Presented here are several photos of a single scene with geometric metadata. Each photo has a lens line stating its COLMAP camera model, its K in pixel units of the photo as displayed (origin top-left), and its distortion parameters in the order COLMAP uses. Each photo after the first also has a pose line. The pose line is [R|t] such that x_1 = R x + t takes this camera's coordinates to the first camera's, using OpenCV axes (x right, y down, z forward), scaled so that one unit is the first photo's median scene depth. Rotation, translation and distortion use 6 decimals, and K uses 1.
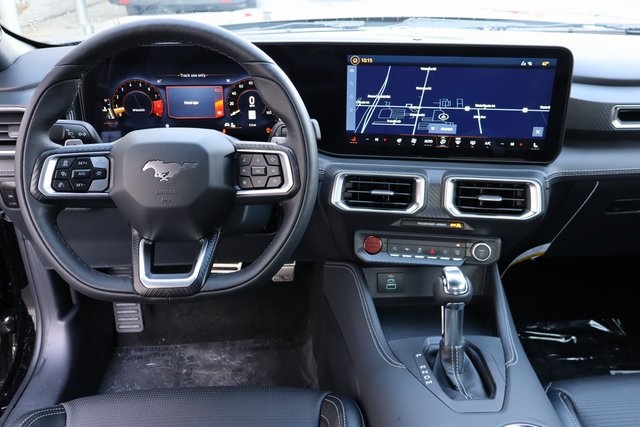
lens RADIAL K [[608.0, 0, 320.0], [0, 608.0, 213.5], [0, 0, 1]] dist [0.014686, 0.000107]
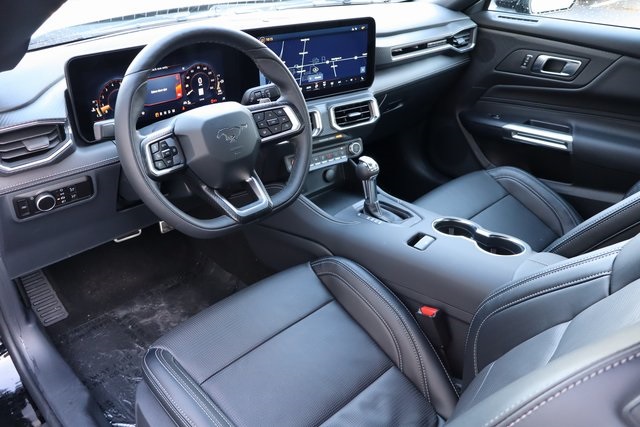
lens RADIAL K [[541.6, 0, 320.0], [0, 541.6, 213.5], [0, 0, 1]] dist [0.002849, -0.002585]
pose [[0.744139, -0.314712, 0.589248, -0.718008], [0.264964, 0.948773, 0.172117, -0.046379], [-0.613230, 0.028050, 0.789406, -0.085080]]
